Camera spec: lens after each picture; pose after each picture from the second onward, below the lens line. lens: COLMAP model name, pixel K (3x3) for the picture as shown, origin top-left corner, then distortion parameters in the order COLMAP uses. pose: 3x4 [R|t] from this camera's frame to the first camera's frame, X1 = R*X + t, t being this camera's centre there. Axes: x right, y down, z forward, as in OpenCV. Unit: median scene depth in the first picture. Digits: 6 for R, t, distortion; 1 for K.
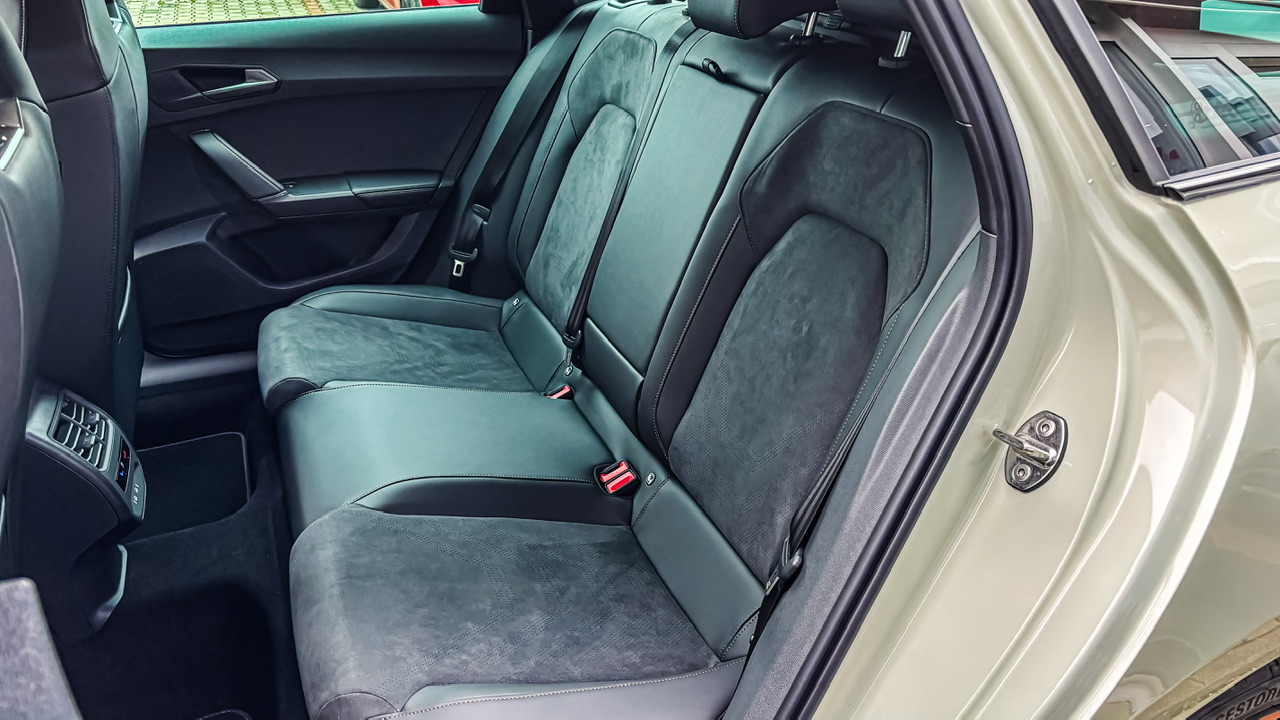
lens RADIAL K [[967.9, 0, 624.8], [0, 967.9, 364.6], [0, 0, 1]] dist [0.018118, -0.001582]
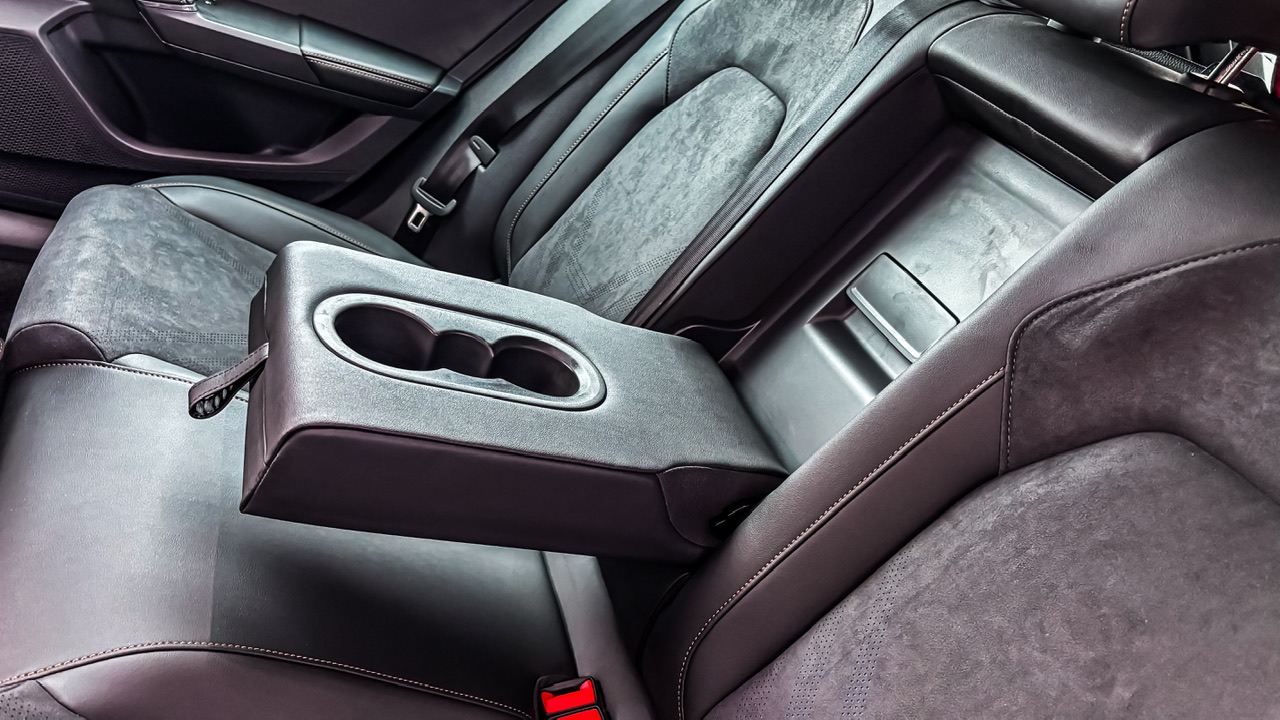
lens RADIAL K [[1005.9, 0, 610.4], [0, 1005.9, 349.2], [0, 0, 1]] dist [0.001470, -0.005599]
pose [[0.934318, 0.347386, 0.079827, -0.084834], [-0.347914, 0.937495, -0.007652, -0.064448], [-0.077496, -0.020624, 0.996779, 0.356974]]
